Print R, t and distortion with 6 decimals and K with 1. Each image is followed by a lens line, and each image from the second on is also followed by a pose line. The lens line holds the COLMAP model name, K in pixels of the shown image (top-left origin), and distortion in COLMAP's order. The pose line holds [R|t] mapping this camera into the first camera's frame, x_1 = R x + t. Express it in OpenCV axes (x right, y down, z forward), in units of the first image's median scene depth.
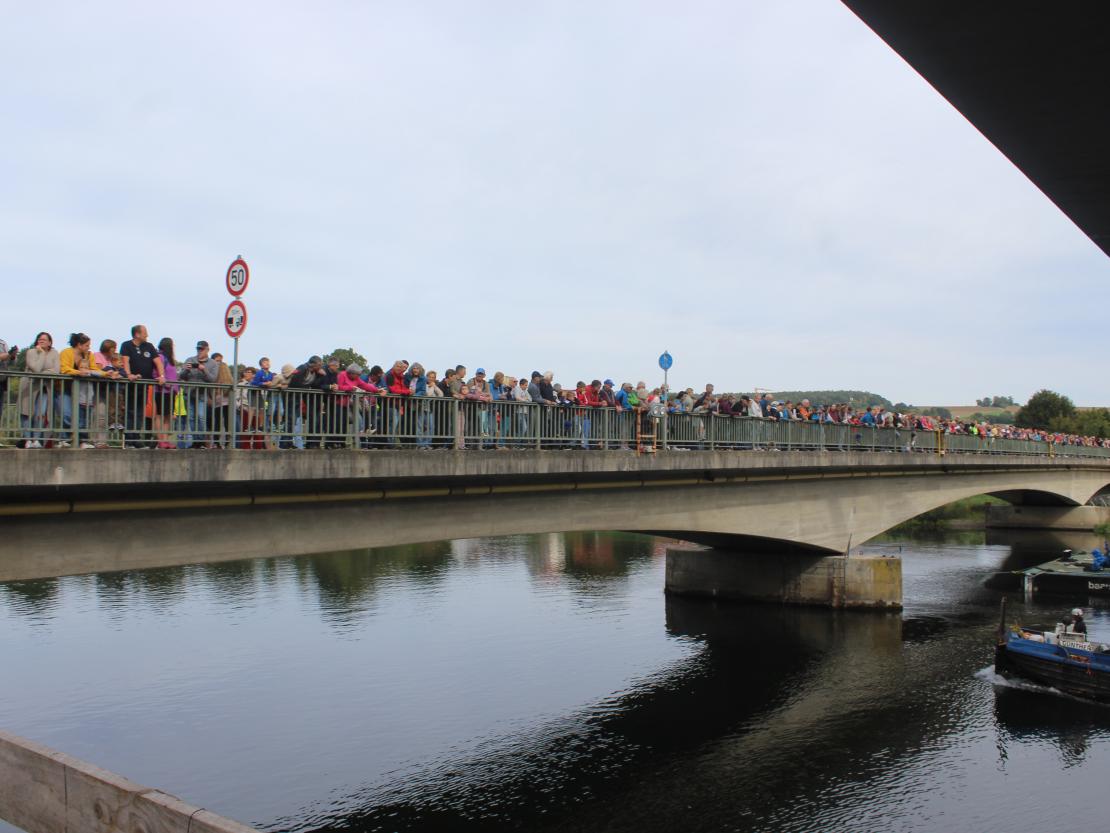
lens RADIAL K [[1040.1, 0, 555.0], [0, 1040.1, 416.5], [0, 0, 1]] dist [-0.180278, 0.166439]
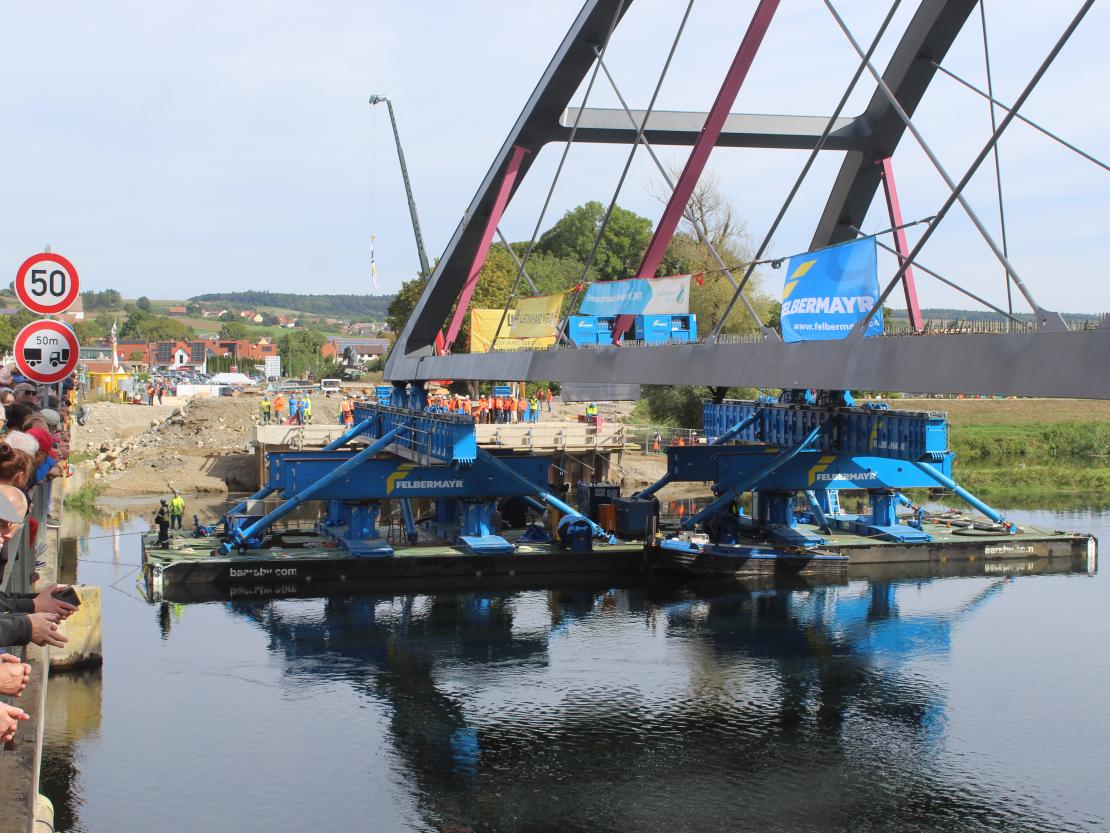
lens RADIAL K [[1727.9, 0, 555.0], [0, 1727.9, 416.5], [0, 0, 1]] dist [-0.045081, -0.000909]
pose [[0.618754, -0.025713, 0.785164, -0.455382], [-0.034974, 0.997572, 0.060231, -0.060322], [-0.784806, -0.064728, 0.616352, -0.087622]]
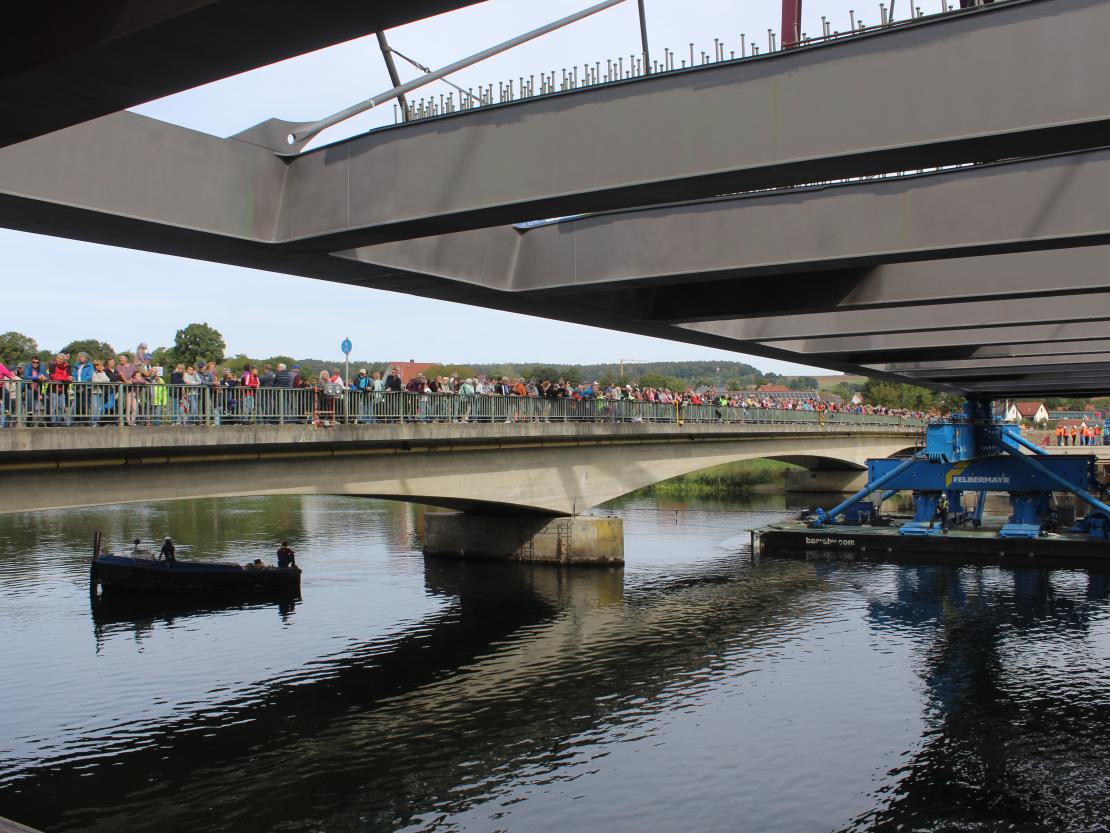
lens RADIAL K [[1040.1, 0, 555.0], [0, 1040.1, 416.5], [0, 0, 1]] dist [-0.180278, 0.166439]
pose [[0.992926, -0.011671, 0.118161, 0.135634], [0.008423, 0.999574, 0.027946, -0.003874], [-0.118437, -0.026753, 0.992601, -0.109676]]
